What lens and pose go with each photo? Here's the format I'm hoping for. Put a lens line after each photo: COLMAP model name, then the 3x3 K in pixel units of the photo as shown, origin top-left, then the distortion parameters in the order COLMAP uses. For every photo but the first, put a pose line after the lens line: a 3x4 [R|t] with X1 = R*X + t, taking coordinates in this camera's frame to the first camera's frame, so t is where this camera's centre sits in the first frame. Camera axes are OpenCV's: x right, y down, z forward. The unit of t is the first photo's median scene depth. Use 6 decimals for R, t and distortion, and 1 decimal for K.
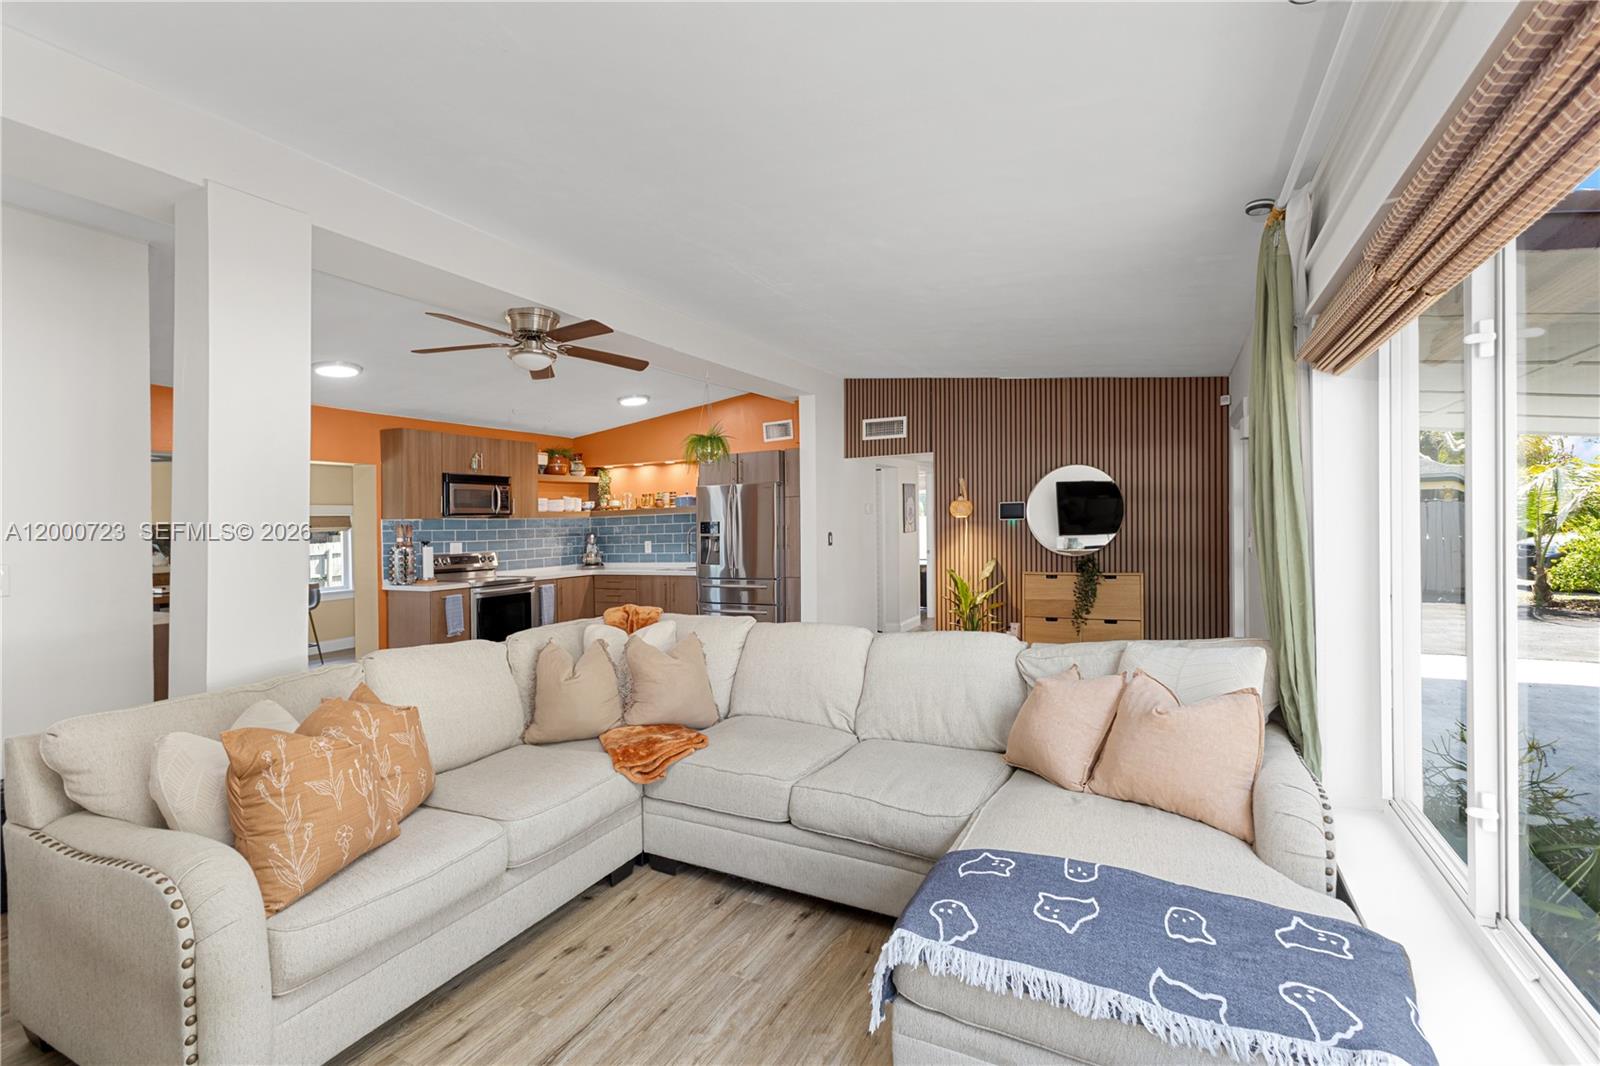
lens RADIAL K [[699.7, 0, 799.4], [0, 699.7, 552.2], [0, 0, 1]] dist [0.013727, -0.001906]
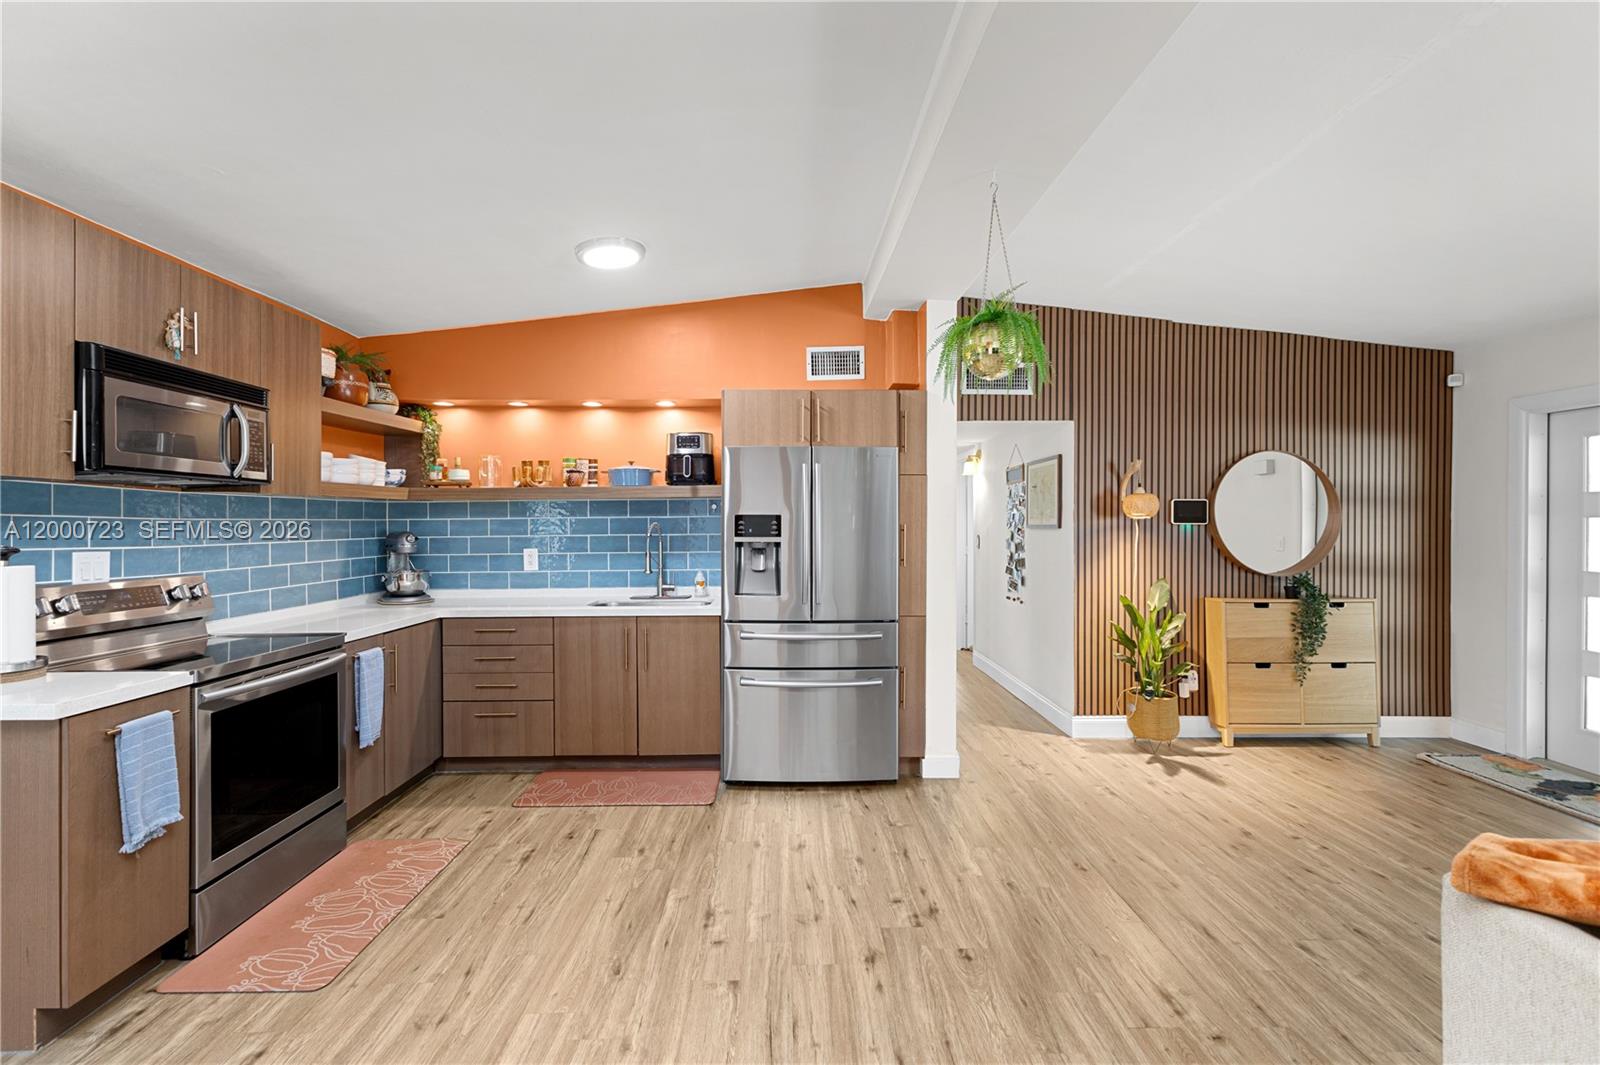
lens RADIAL K [[699.7, 0, 794.8], [0, 699.7, 533.5], [0, 0, 1]] dist [0.013727, -0.001906]
pose [[0.882799, 0.017215, 0.469435, -0.353212], [-0.000670, 0.999373, -0.035388, -0.010964], [-0.469750, 0.030926, 0.882258, 0.531274]]
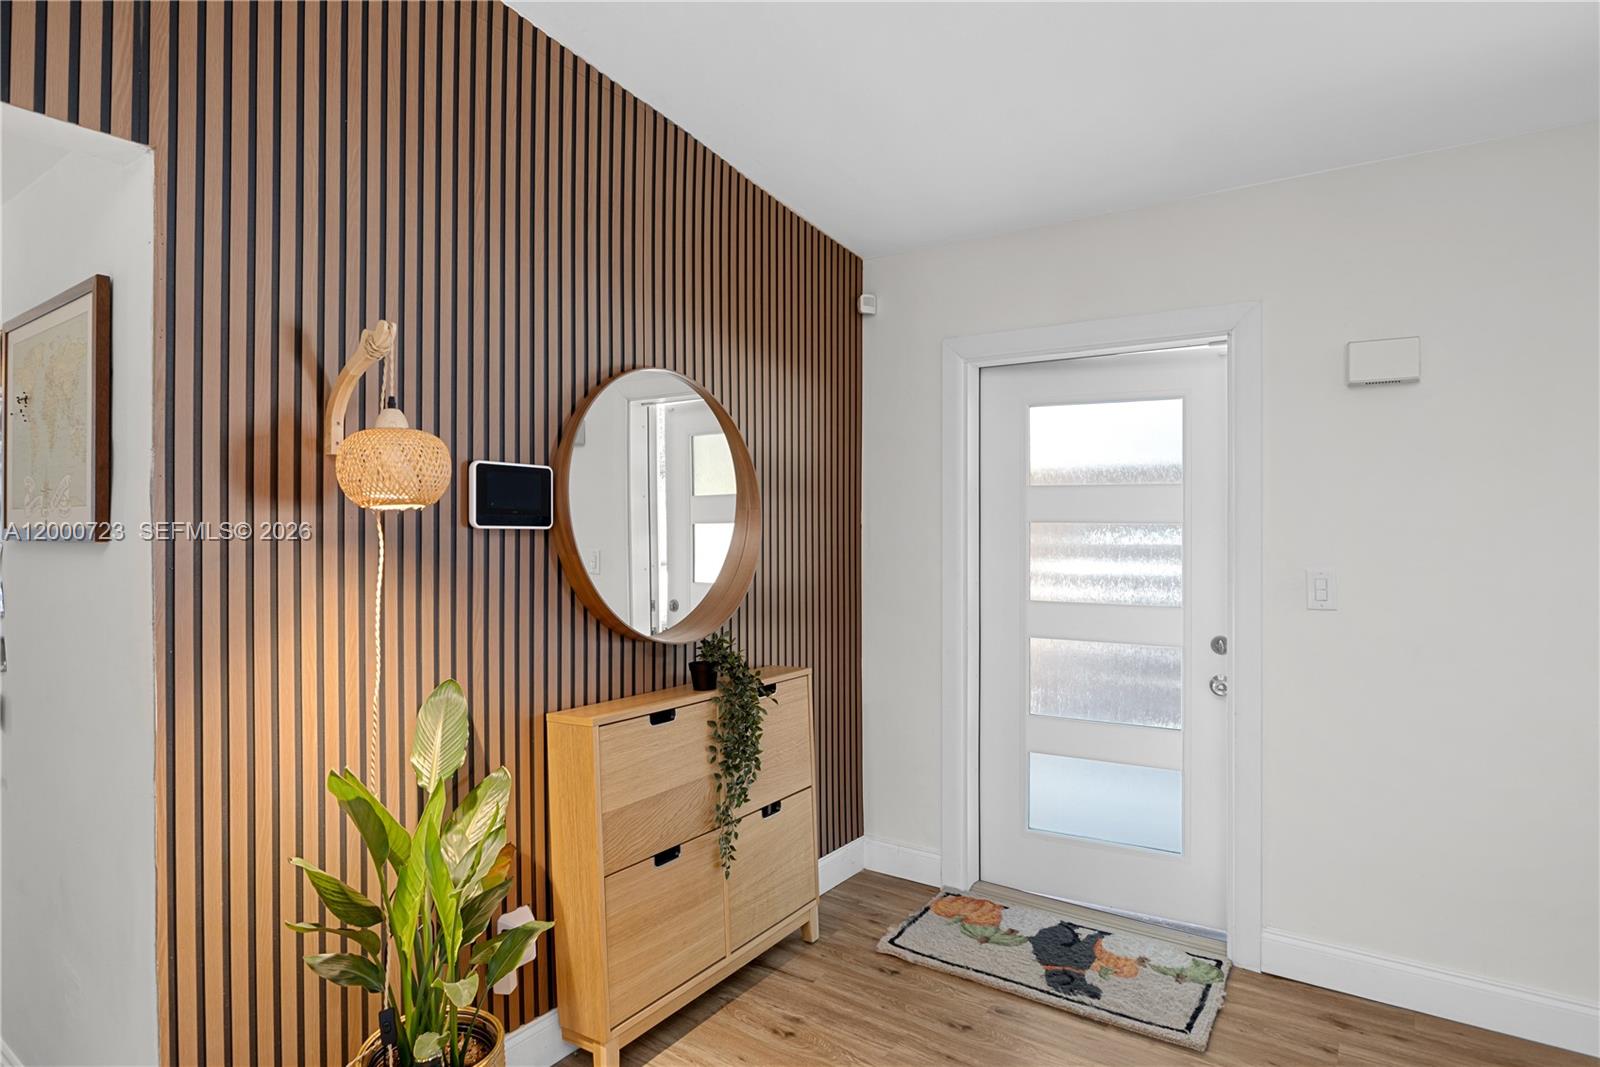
lens RADIAL K [[852.1, 0, 803.4], [0, 852.1, 531.1], [0, 0, 1]] dist [-0.017618, 0.000740]
pose [[0.131446, 0.025674, 0.990991, -0.002600], [0.037149, 0.998835, -0.030805, -0.029249], [-0.990627, 0.040863, 0.130339, 0.797286]]
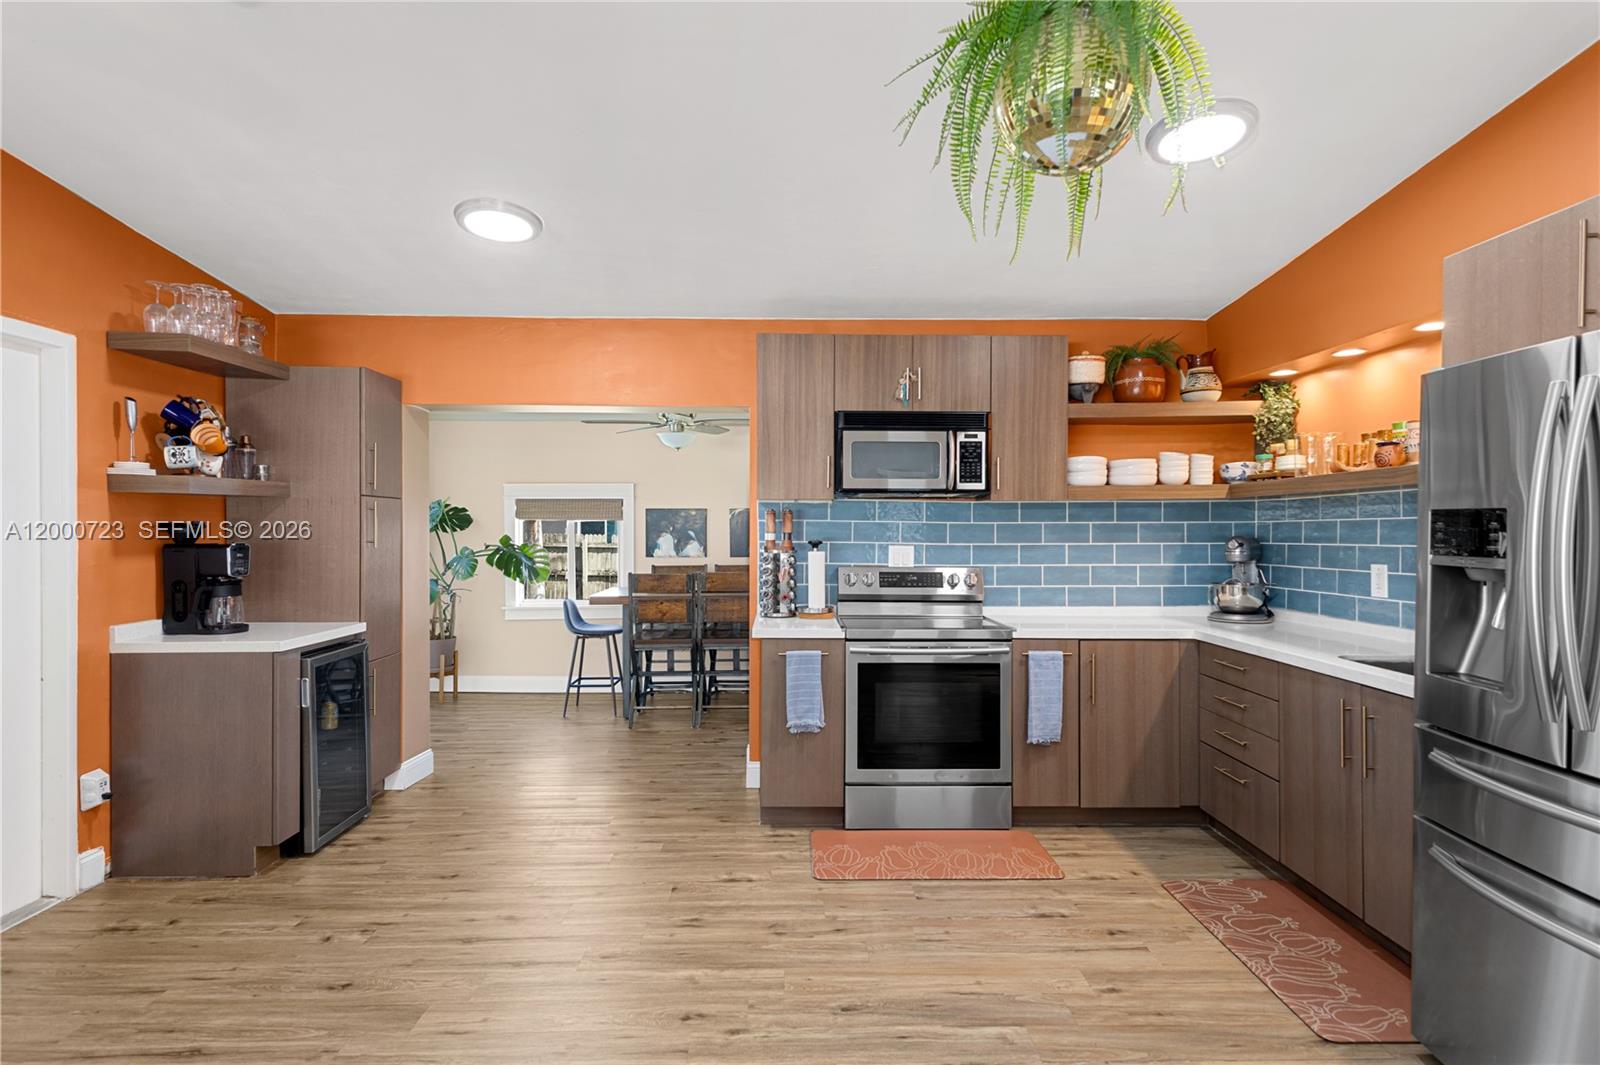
lens RADIAL K [[820.2, 0, 804.7], [0, 820.2, 530.9], [0, 0, 1]] dist [0.025219, -0.005397]
pose [[0.478445, 0.029703, -0.877615, 0.018302], [-0.049895, 0.998733, 0.006601, -0.026262], [0.876699, 0.040630, 0.479321, 0.665485]]
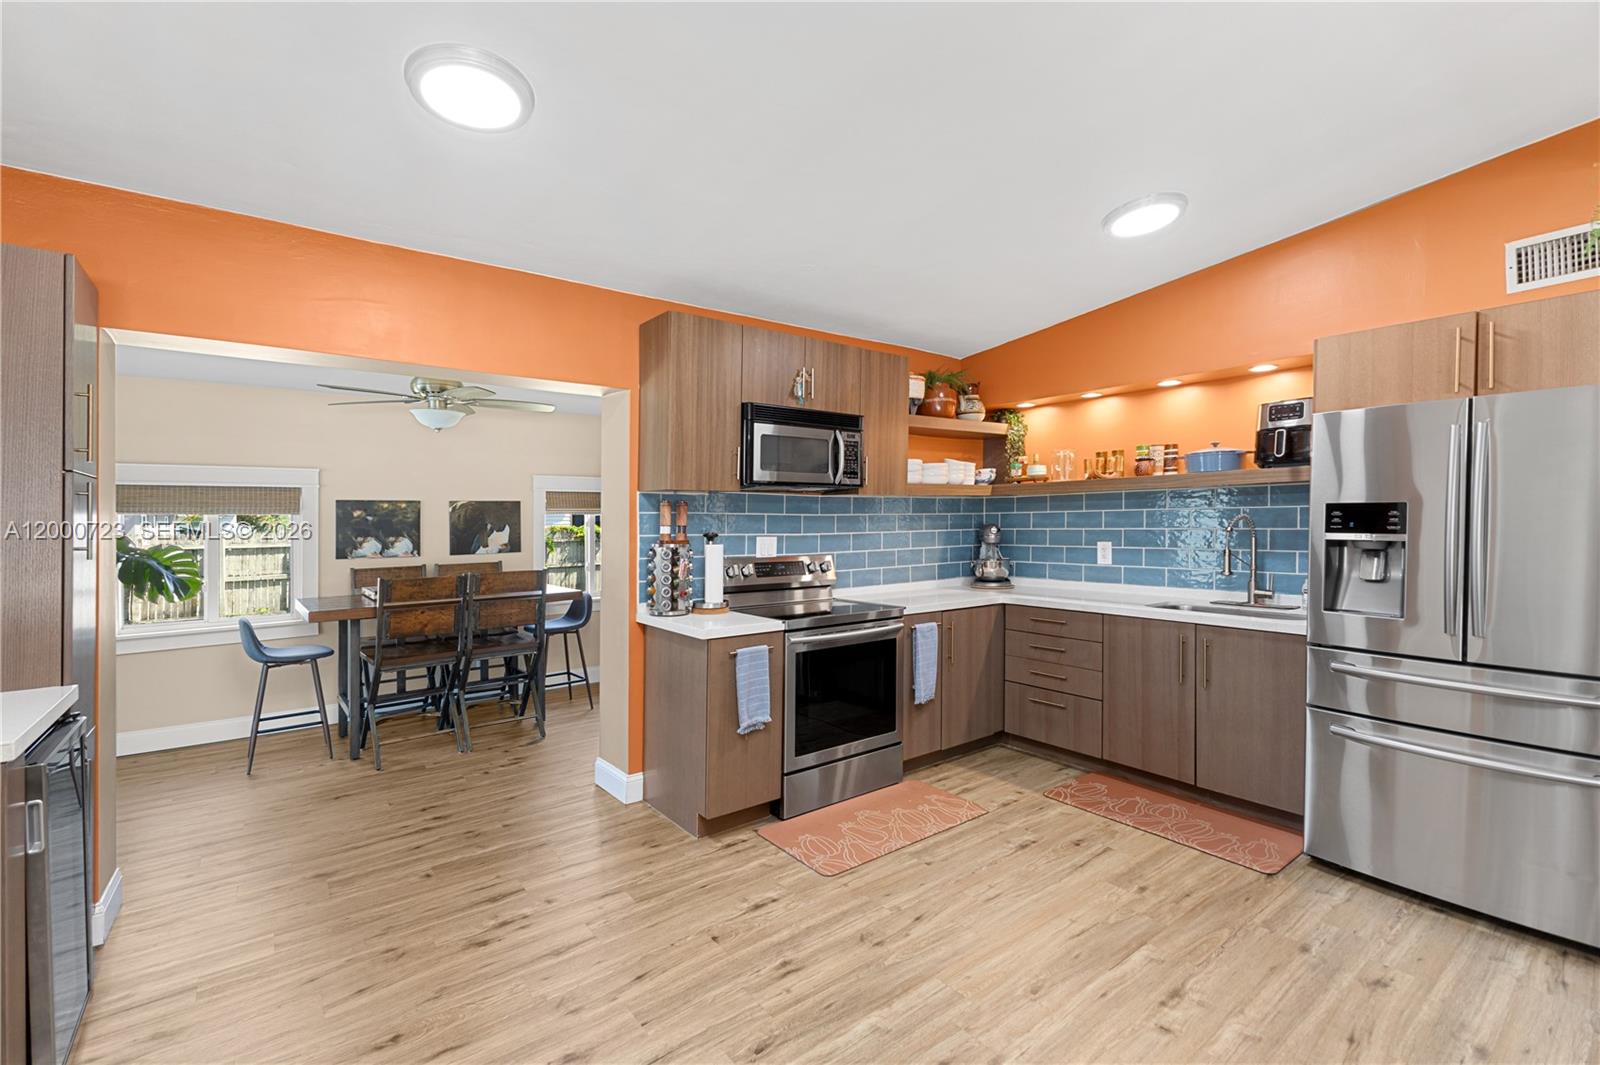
lens RADIAL K [[699.7, 0, 813.3], [0, 699.7, 523.4], [0, 0, 1]] dist [0.013727, -0.001906]
pose [[0.905498, 0.021949, -0.423784, -0.232221], [-0.033869, 0.999214, -0.020618, -0.014478], [0.422998, 0.033022, 0.905529, 0.536845]]
